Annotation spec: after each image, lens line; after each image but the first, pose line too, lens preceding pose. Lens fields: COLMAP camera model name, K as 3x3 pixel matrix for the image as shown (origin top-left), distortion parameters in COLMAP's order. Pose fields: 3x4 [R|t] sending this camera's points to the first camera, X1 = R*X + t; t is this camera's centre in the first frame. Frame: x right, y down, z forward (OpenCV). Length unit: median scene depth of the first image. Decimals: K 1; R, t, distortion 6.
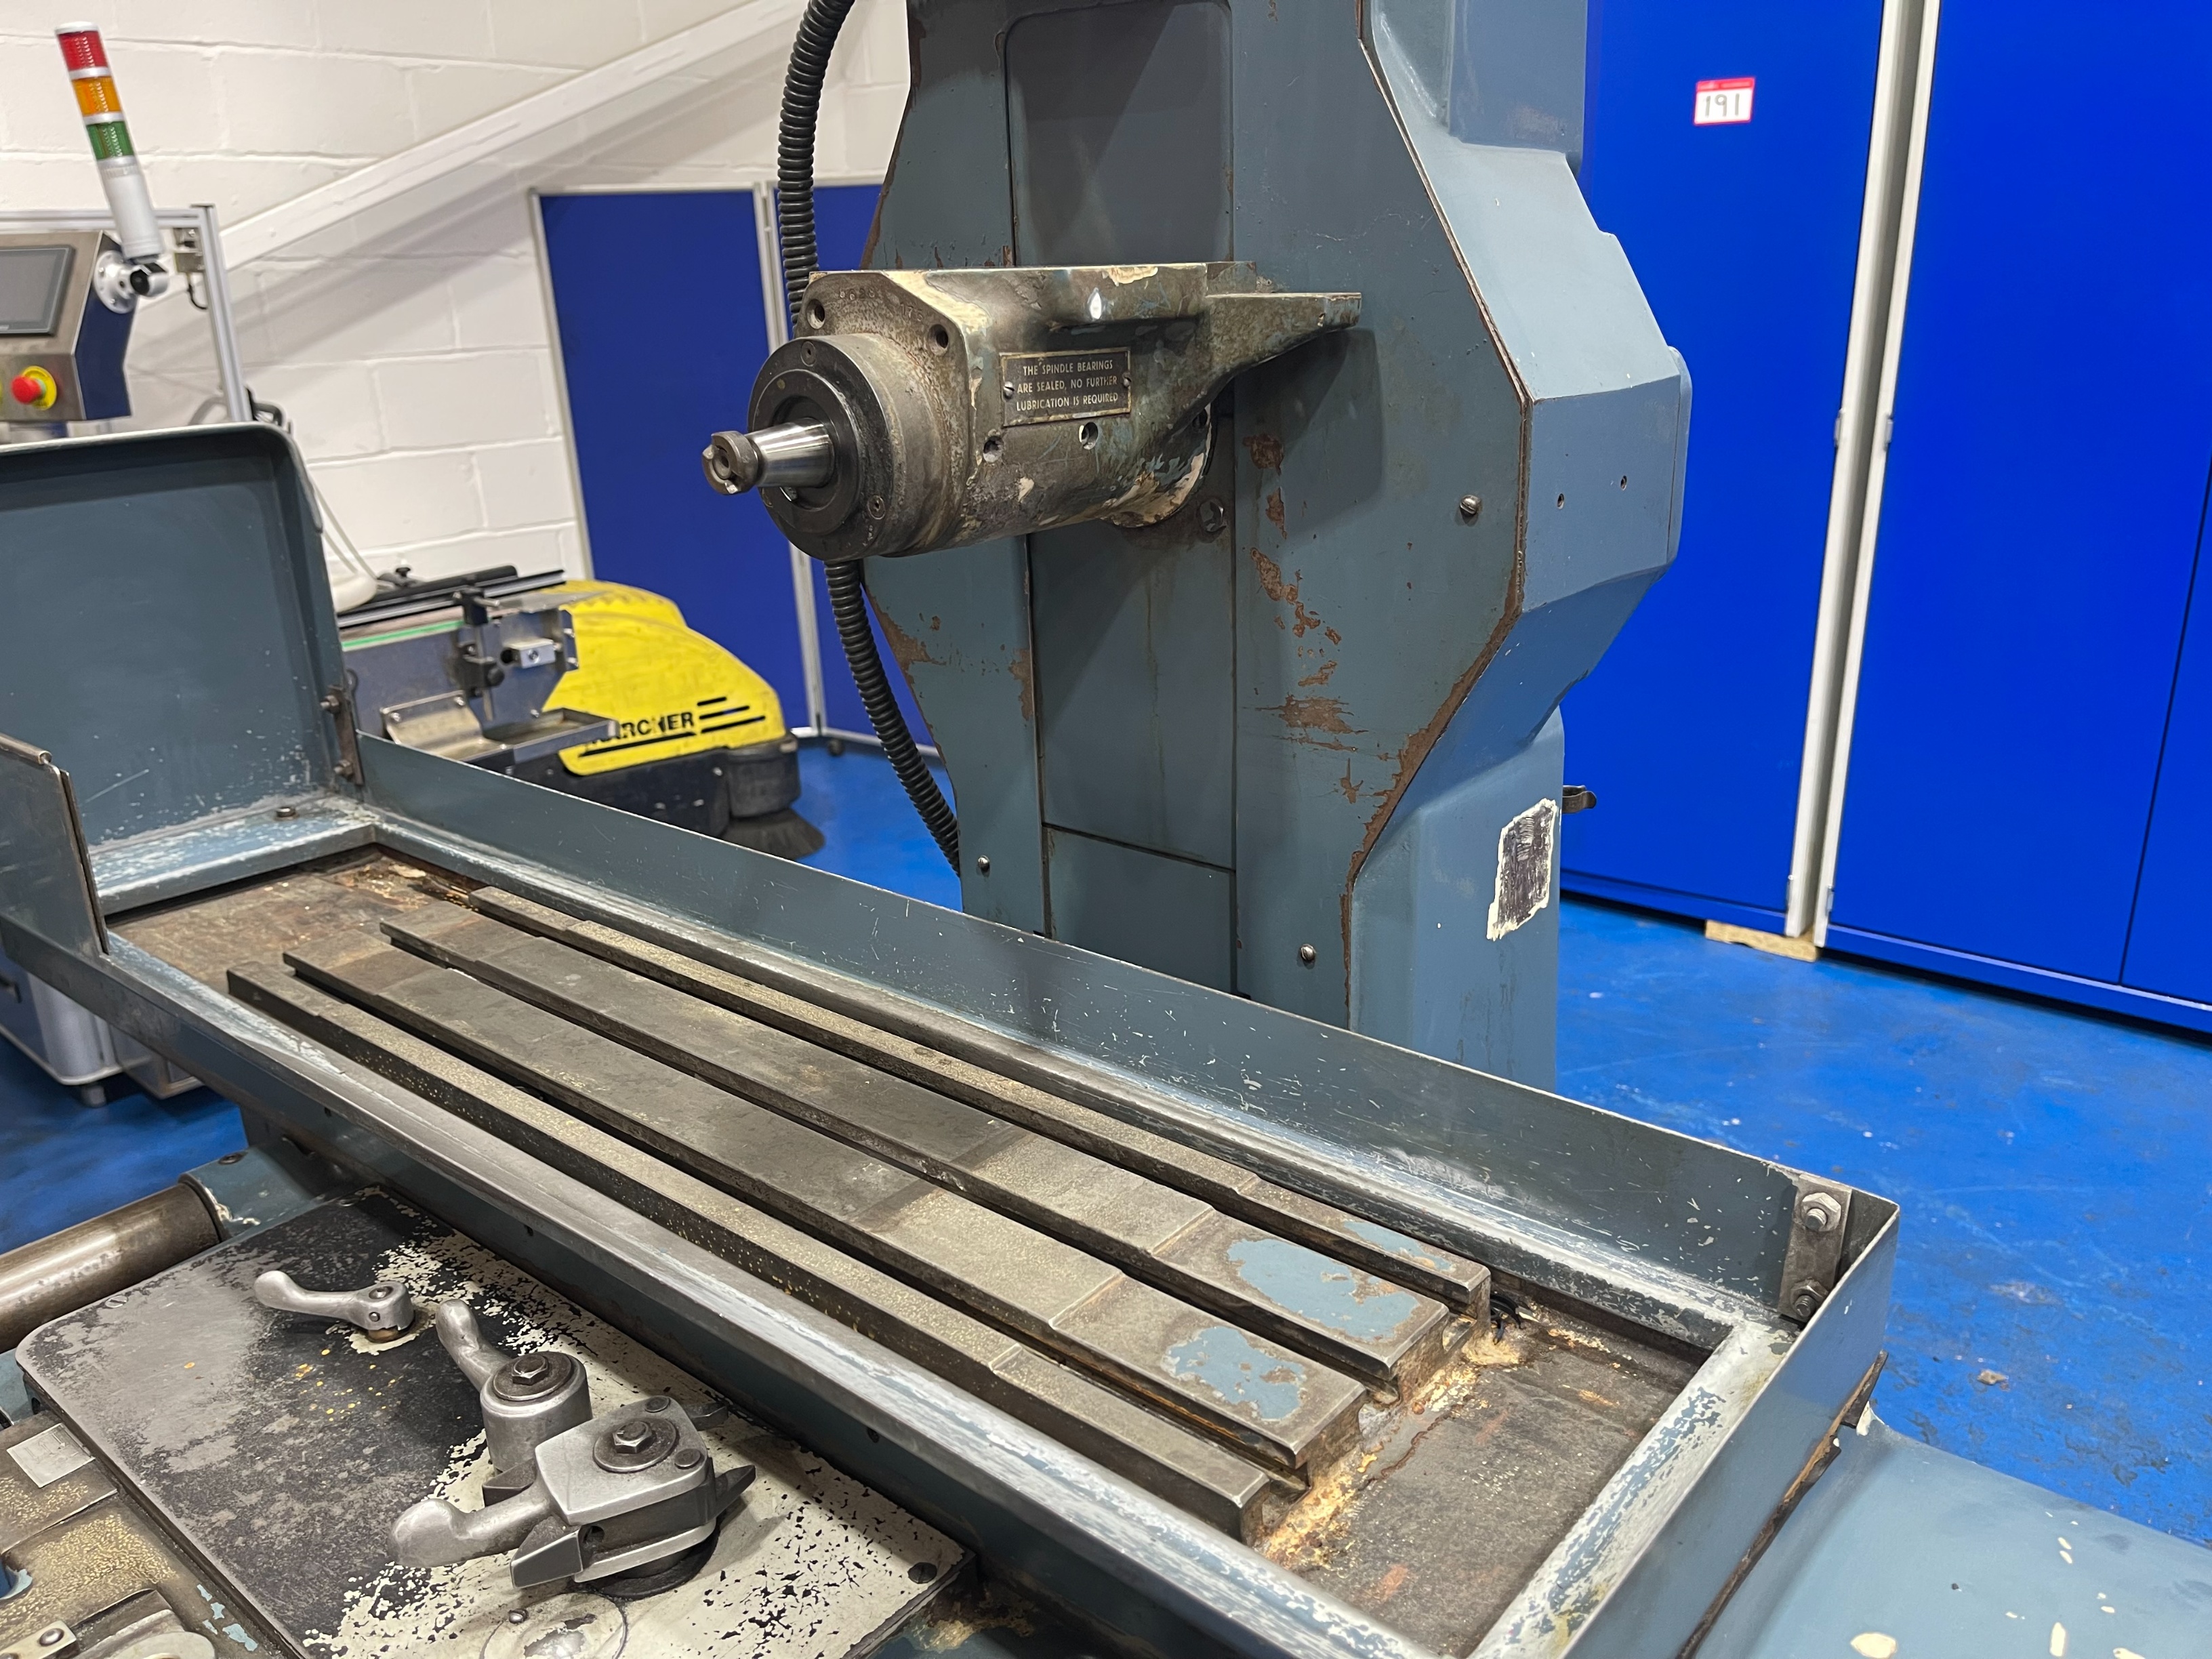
lens RADIAL K [[1688.2, 0, 1123.5], [0, 1688.2, 843.1], [0, 0, 1]] dist [0.059569, -0.087763]
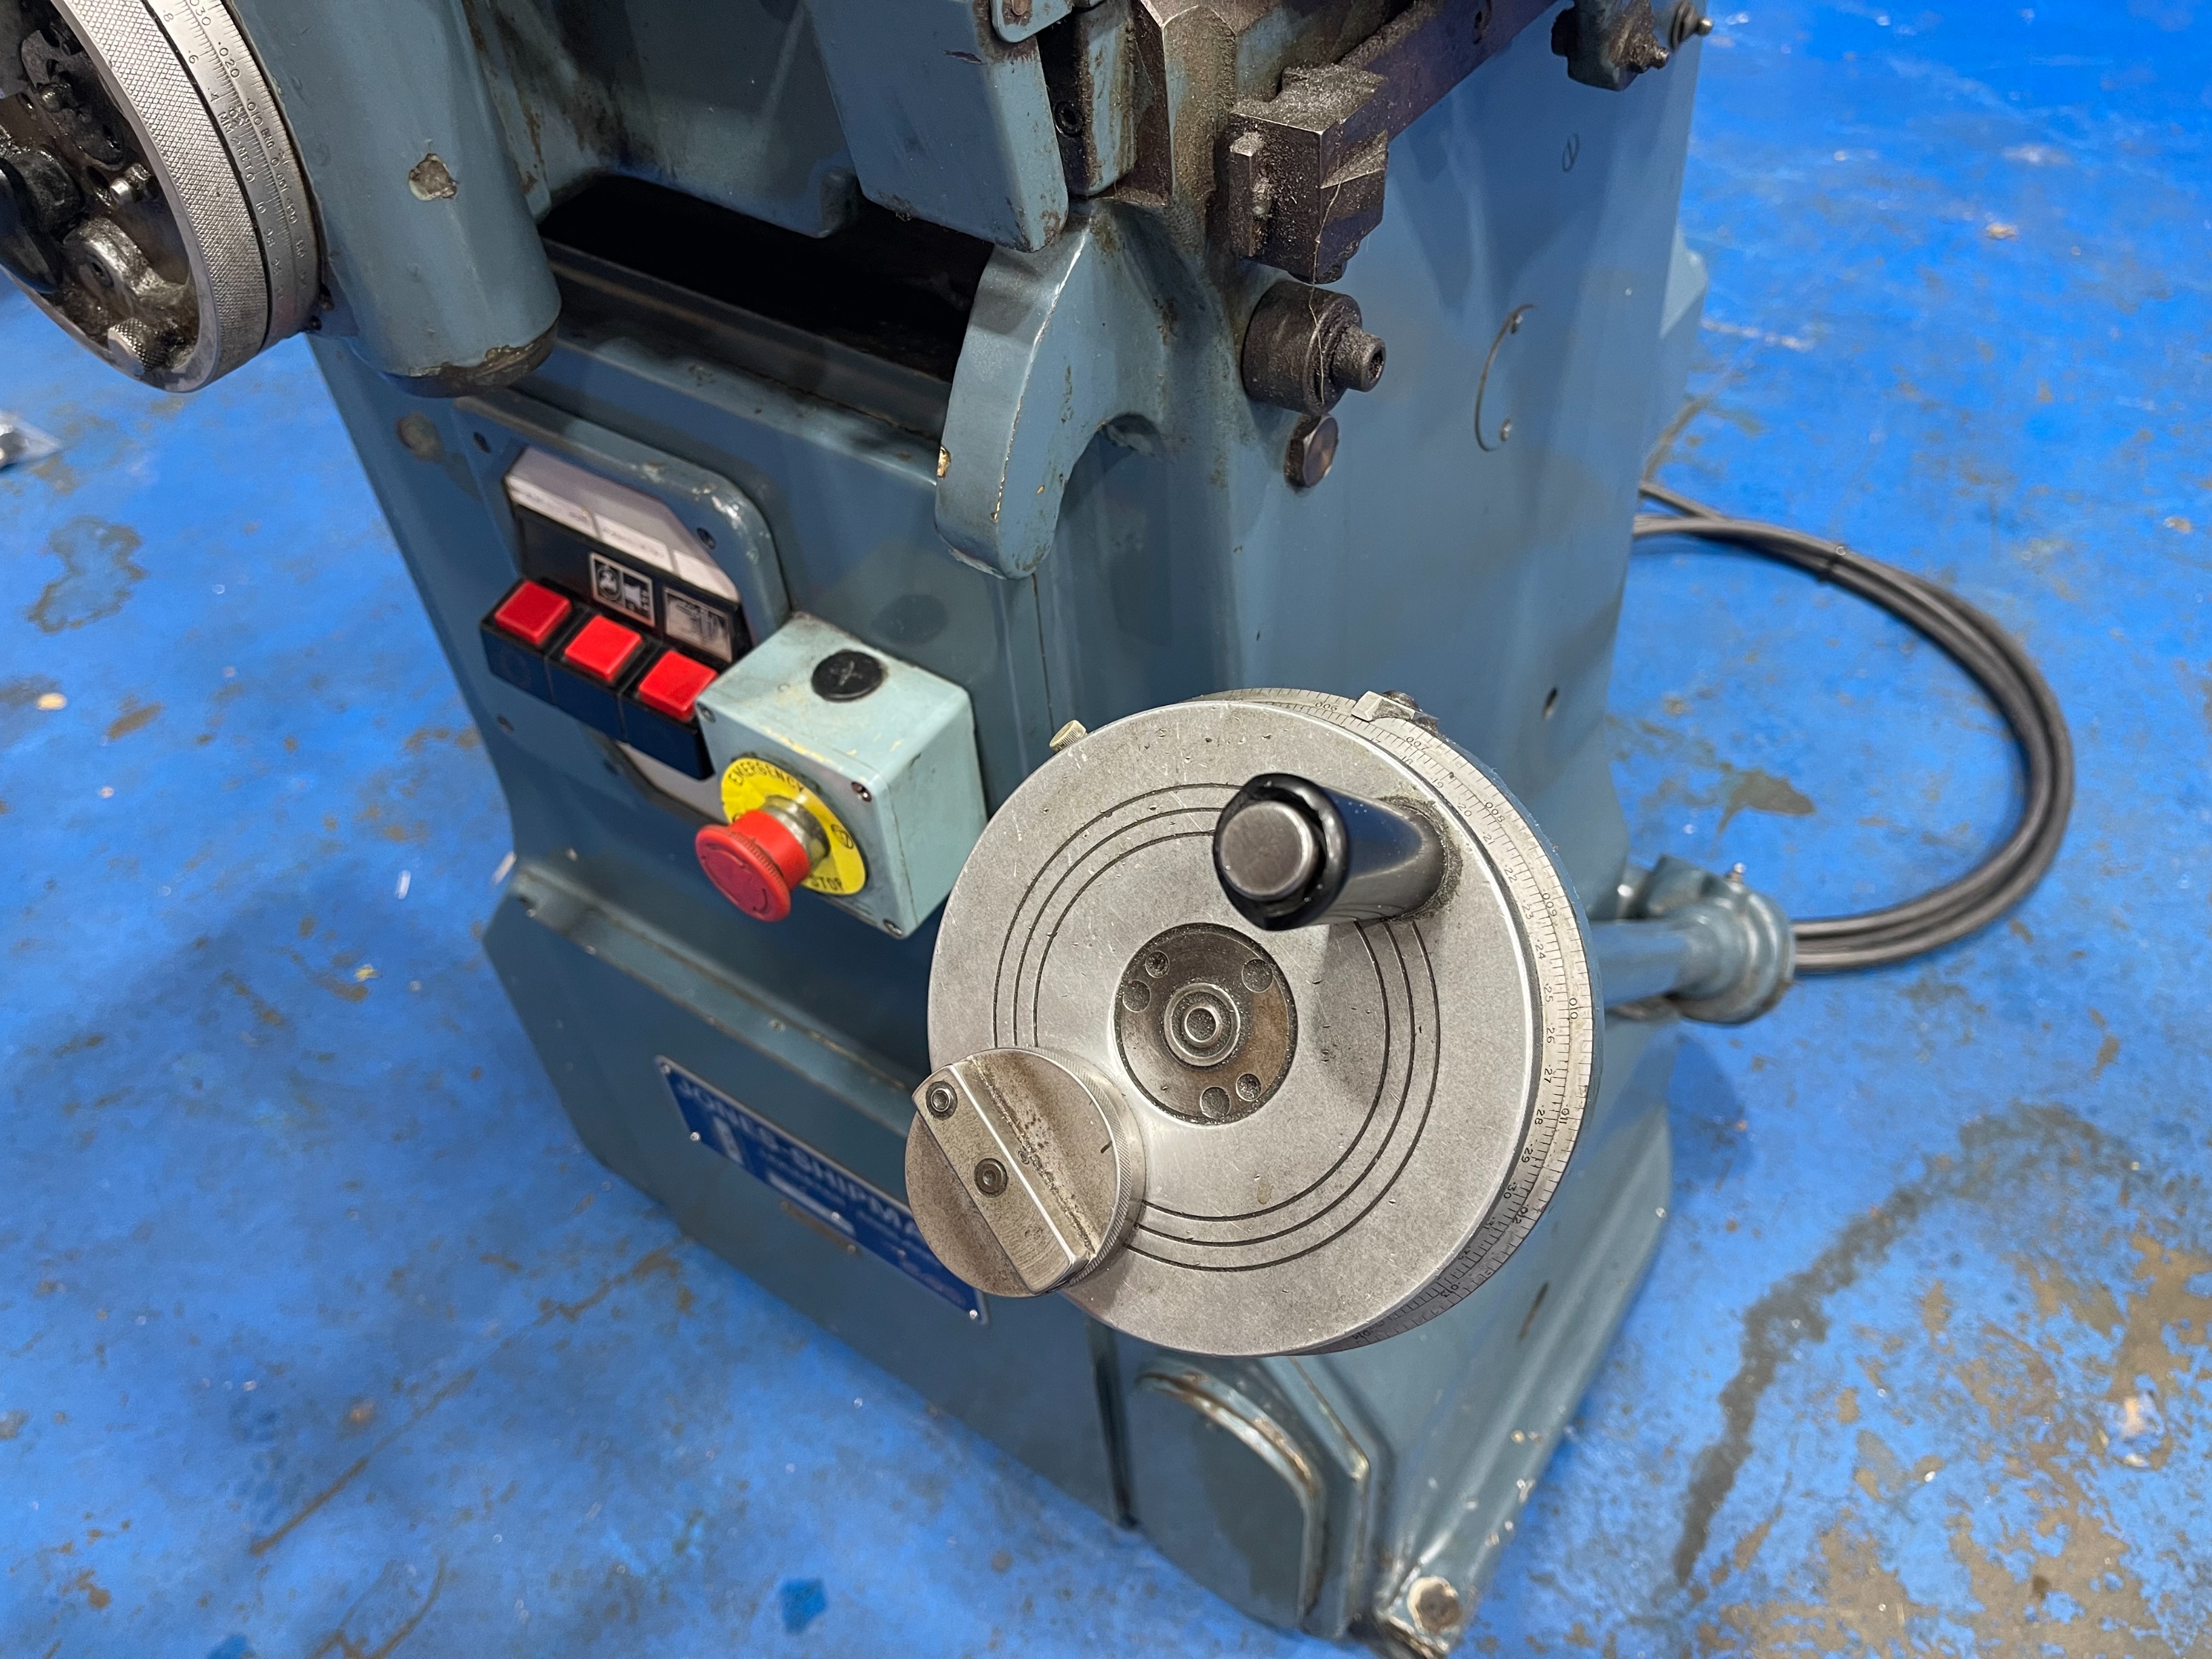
lens RADIAL K [[1688.2, 0, 1126.5], [0, 1688.2, 844.3], [0, 0, 1]] dist [0.059569, -0.087763]
pose [[0.995838, -0.081472, 0.040850, -0.117462], [0.053083, 0.882835, 0.466674, 0.314820], [-0.074085, -0.462563, 0.883486, 0.040610]]
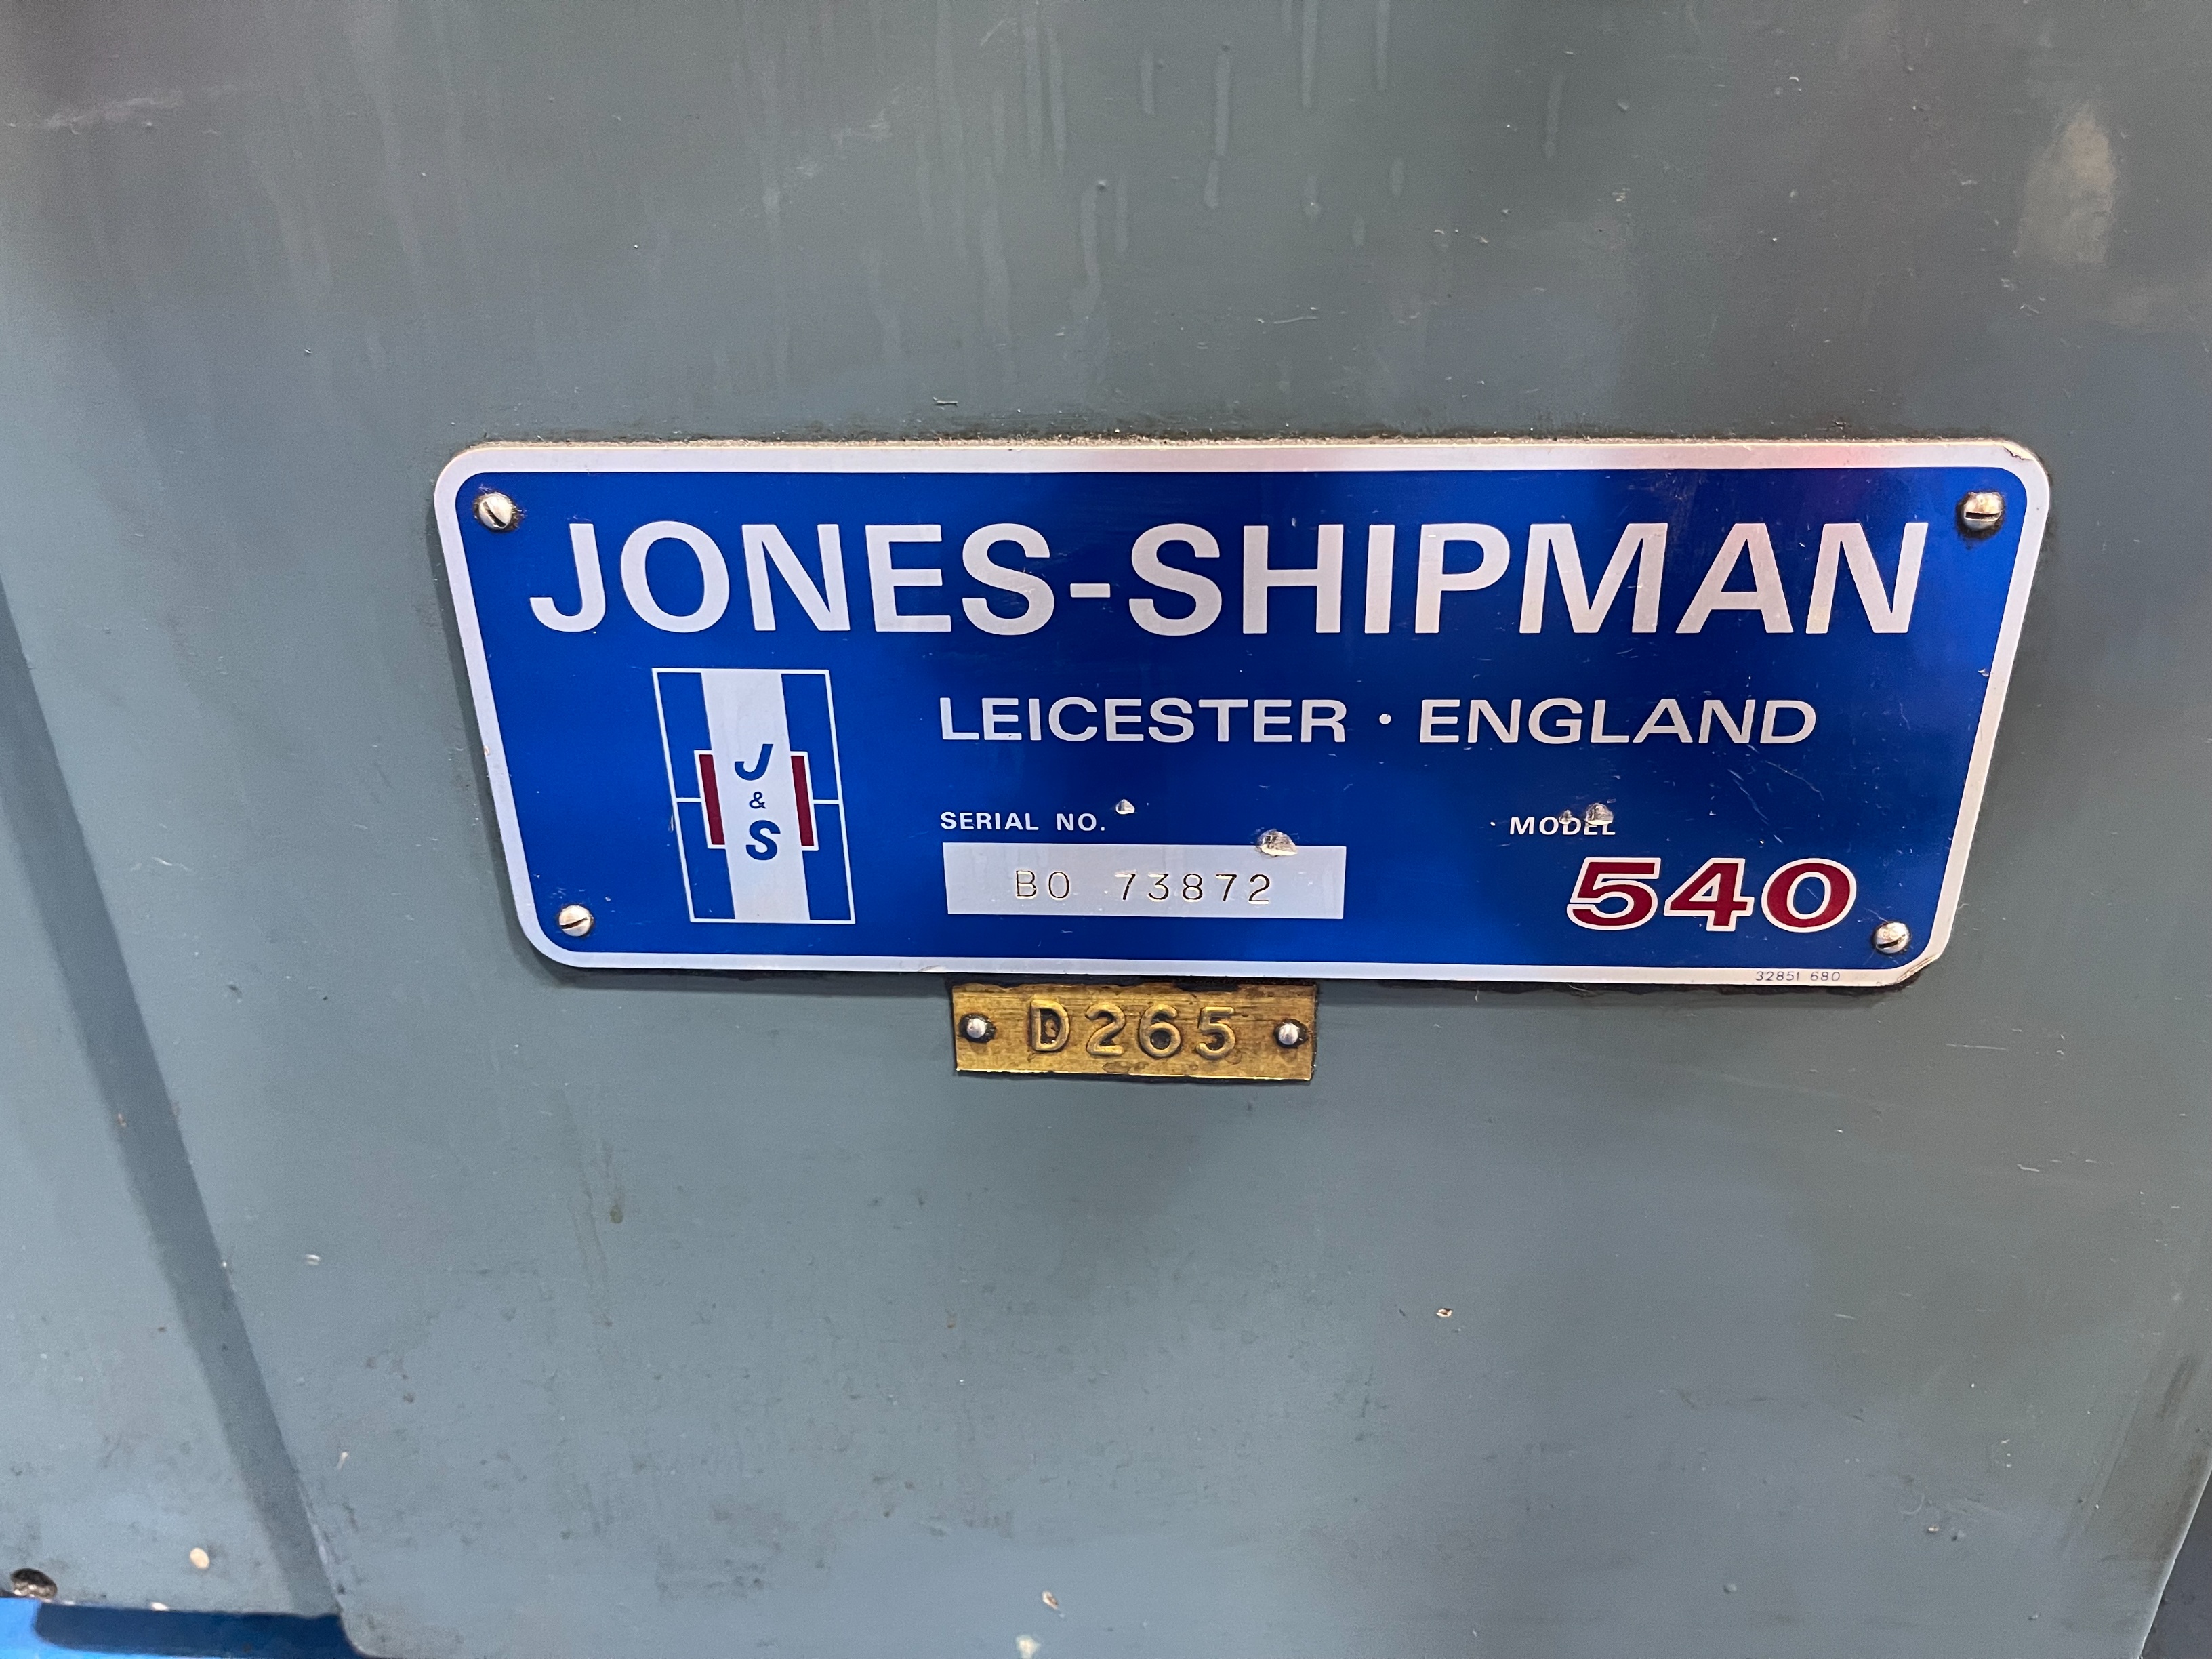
lens RADIAL K [[1688.2, 0, 1107.7], [0, 1688.2, 830.0], [0, 0, 1]] dist [0.059569, -0.087763]
pose [[0.804192, -0.259347, 0.534804, -0.442013], [0.196342, 0.965187, 0.172814, 0.920240], [-0.561004, -0.033971, 0.827115, 0.631161]]
